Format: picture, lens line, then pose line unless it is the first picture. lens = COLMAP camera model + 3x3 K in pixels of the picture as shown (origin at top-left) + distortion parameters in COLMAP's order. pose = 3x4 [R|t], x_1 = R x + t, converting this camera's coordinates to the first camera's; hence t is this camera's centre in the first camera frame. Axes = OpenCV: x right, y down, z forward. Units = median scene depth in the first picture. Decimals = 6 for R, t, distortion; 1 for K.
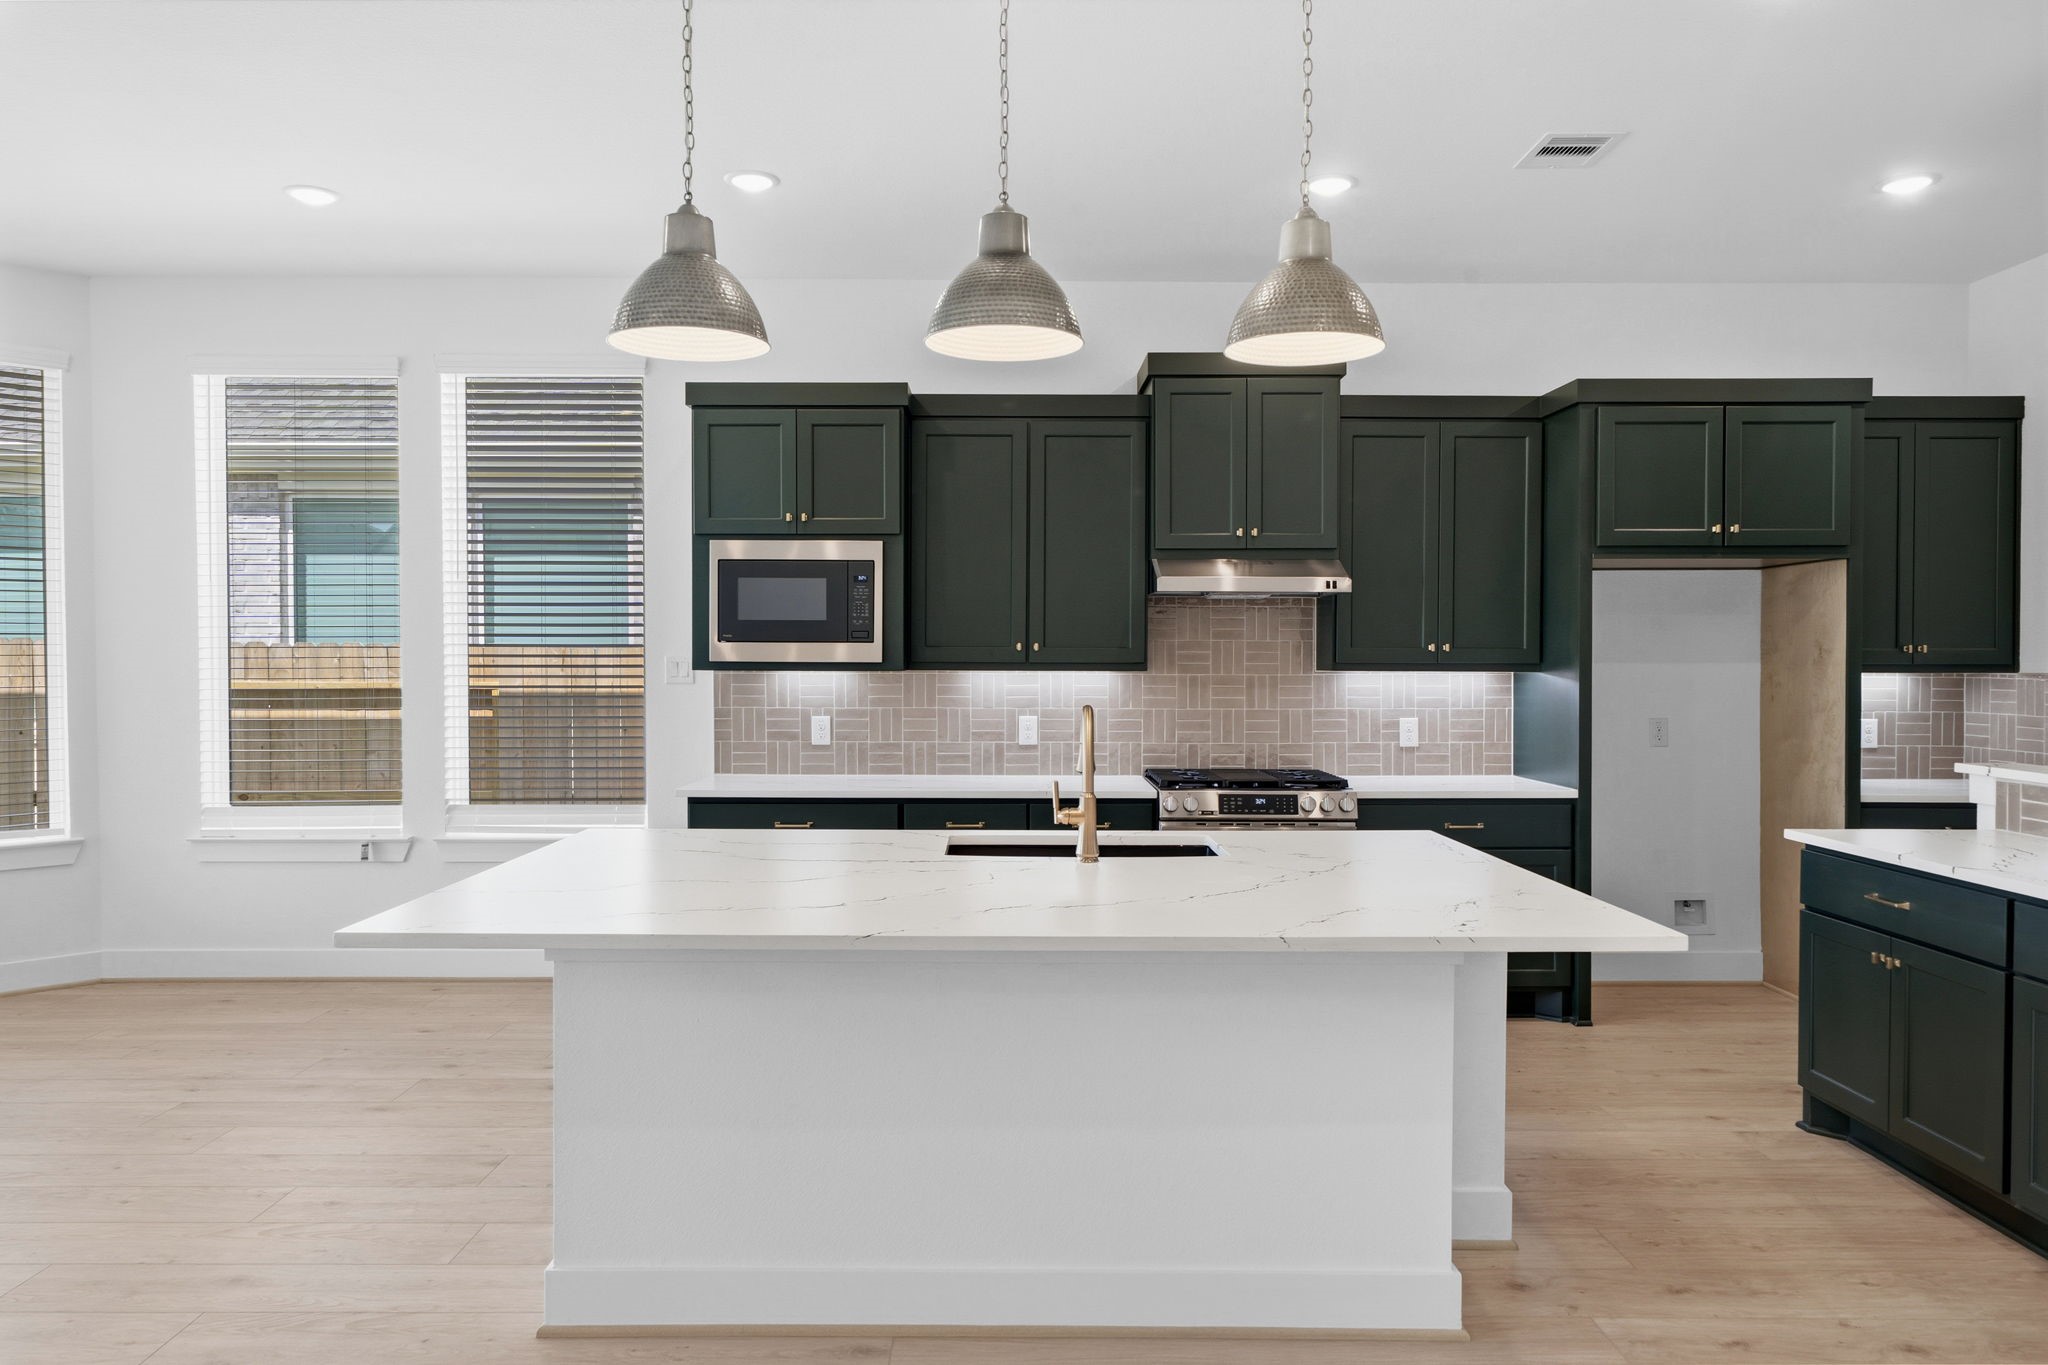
lens RADIAL K [[1335.5, 0, 1019.1], [0, 1335.5, 677.1], [0, 0, 1]] dist [0.002419, 0.001020]
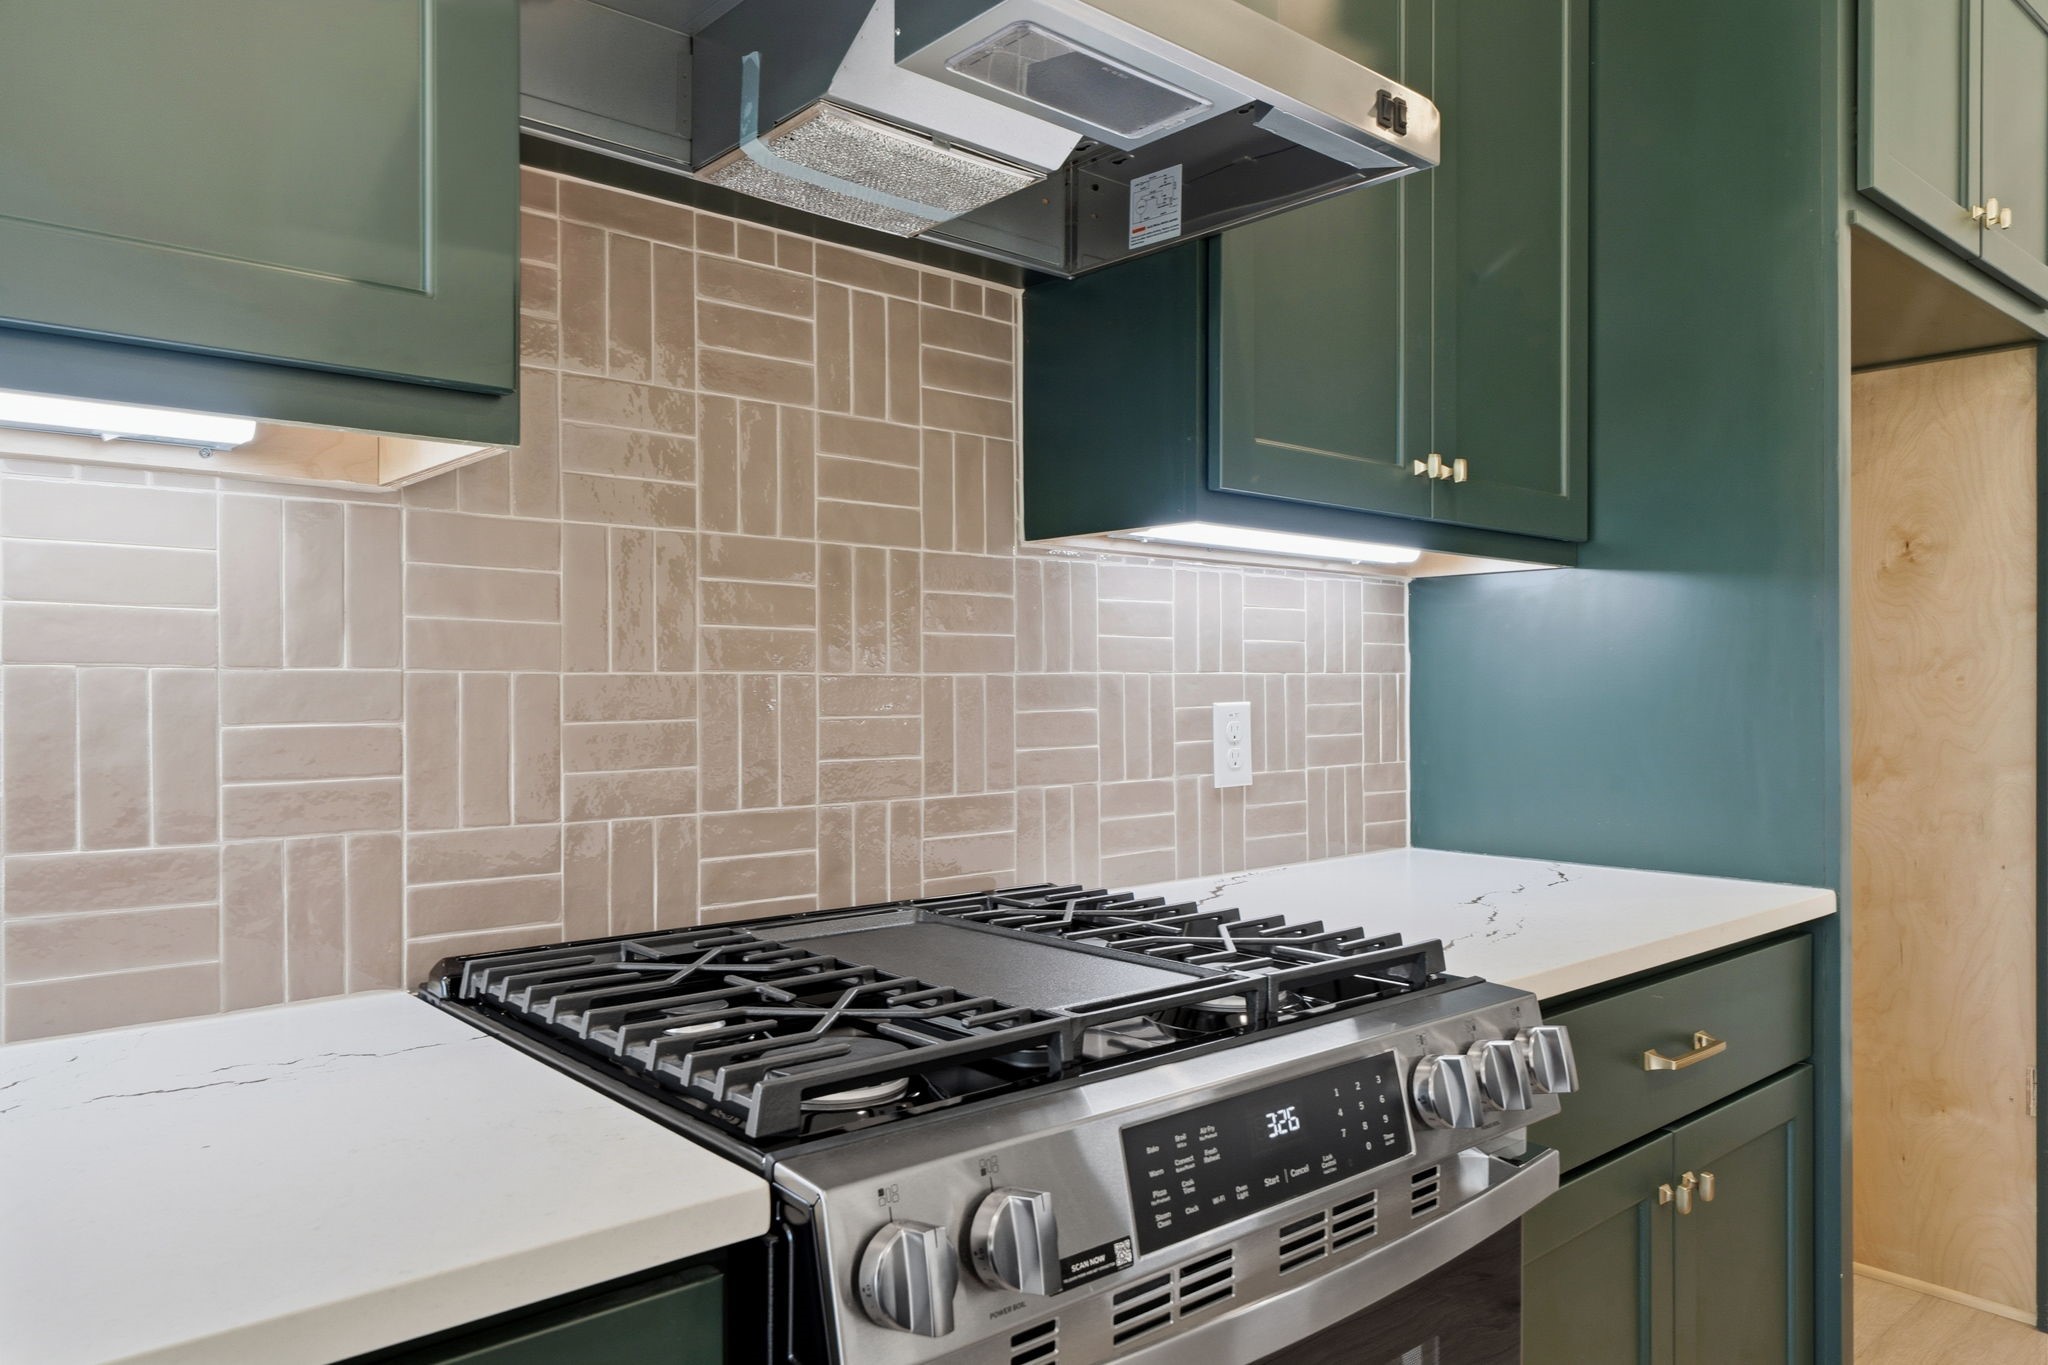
lens RADIAL K [[1386.9, 0, 1011.5], [0, 1386.9, 691.1], [0, 0, 1]] dist [0.003522, -0.001564]
pose [[0.759207, -0.005494, 0.650825, 0.022367], [0.012665, 0.999900, -0.006334, 0.029553], [-0.650725, 0.013051, 0.759201, 0.771700]]
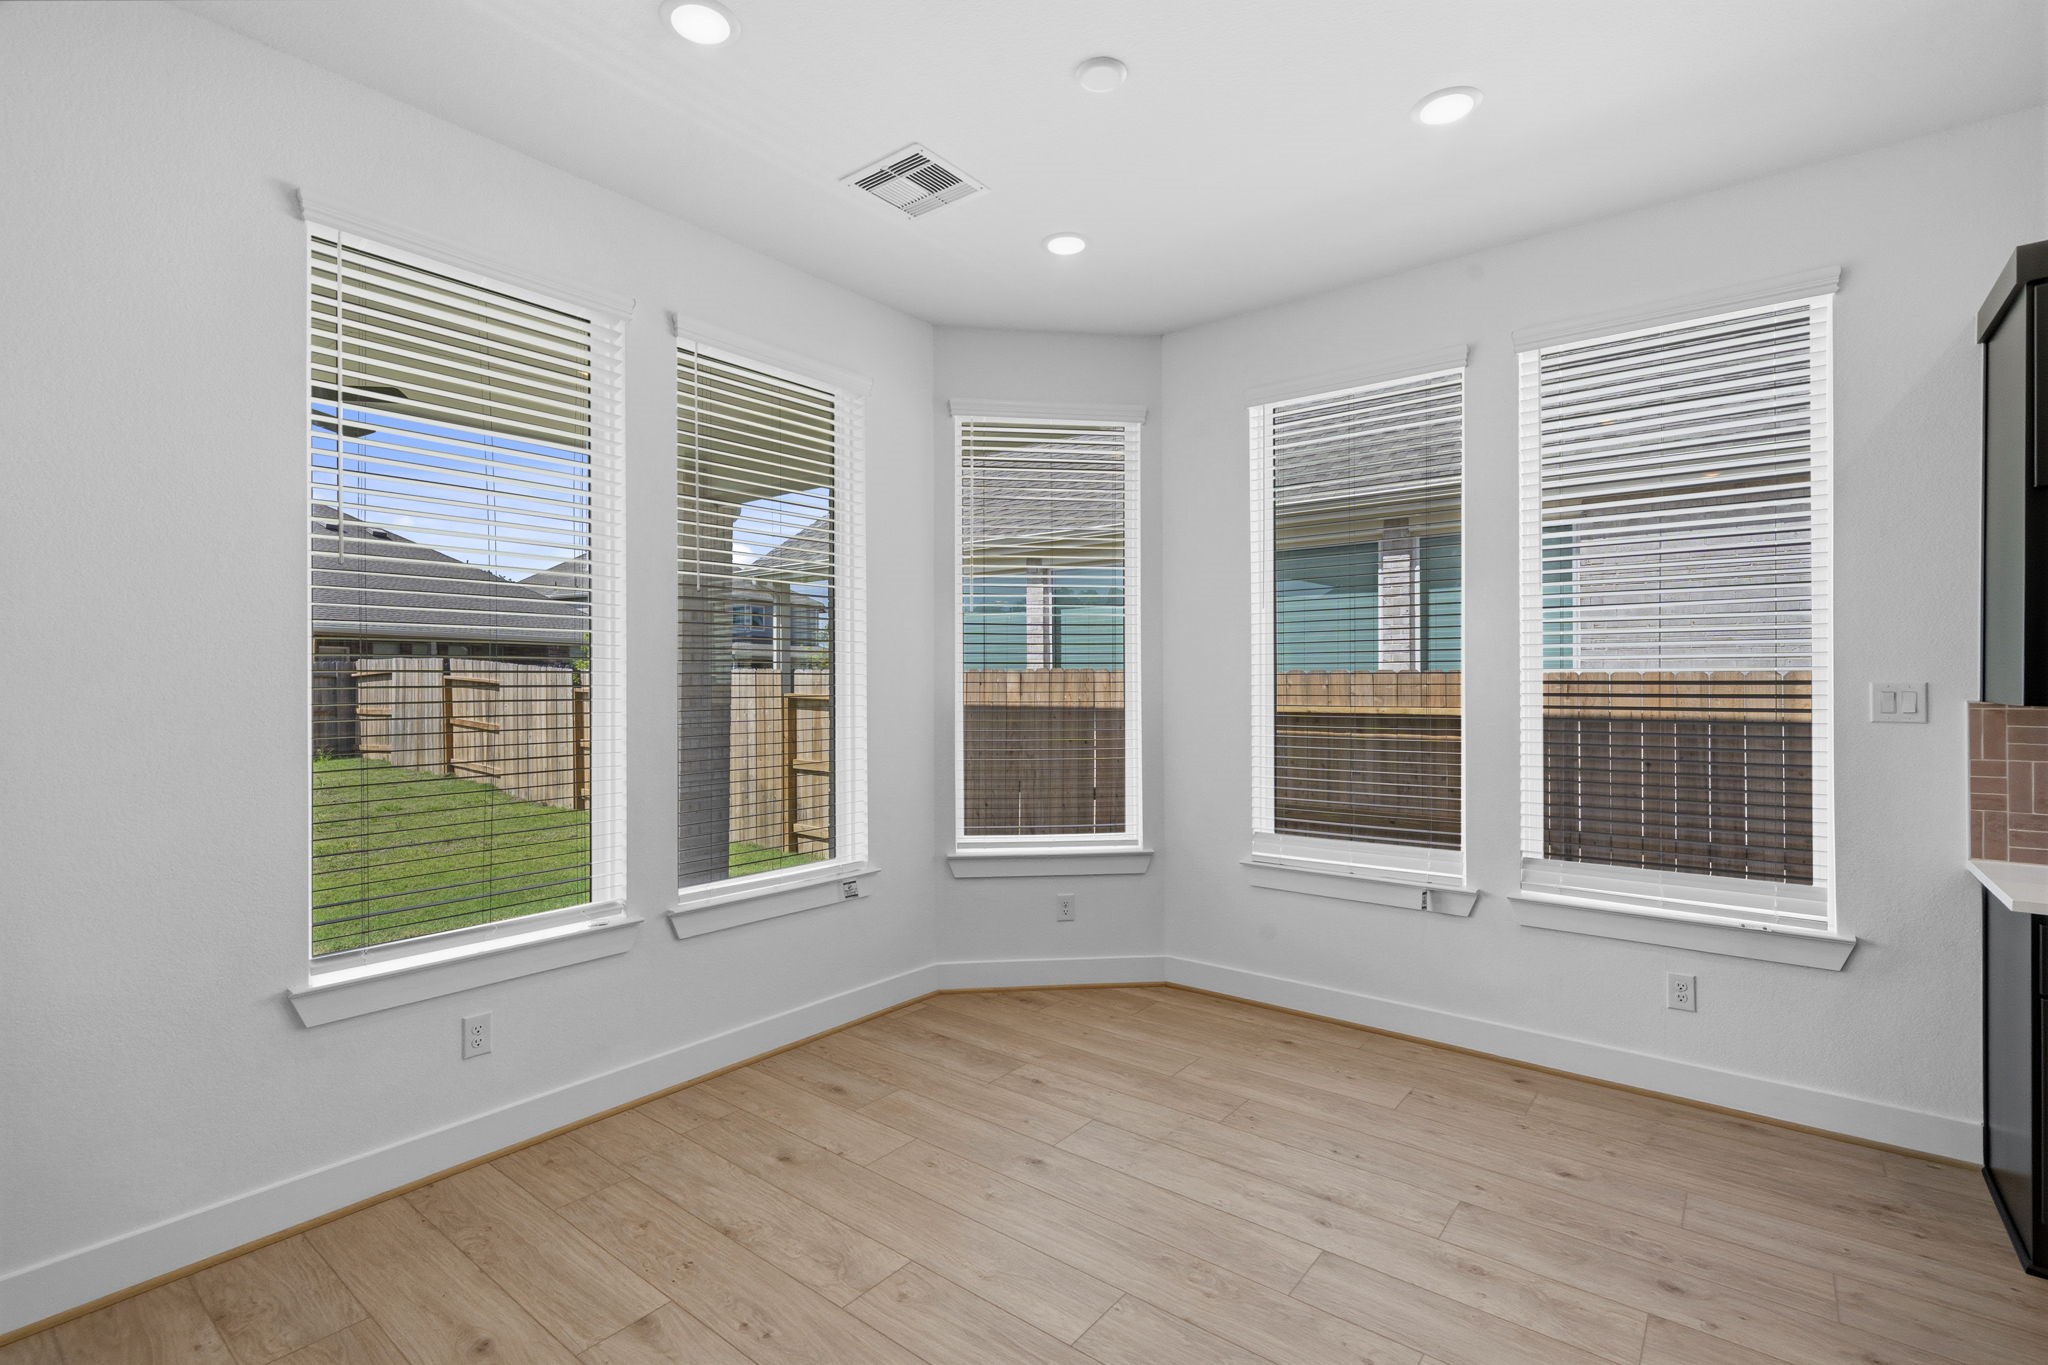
lens RADIAL K [[939.7, 0, 1011.5], [0, 939.7, 680.2], [0, 0, 1]] dist [-0.000028, 0.000031]
pose [[0.779106, -0.001555, -0.626891, -0.307925], [-0.009521, 0.999852, -0.014313, -0.005893], [0.626820, 0.017120, 0.778976, 0.328478]]
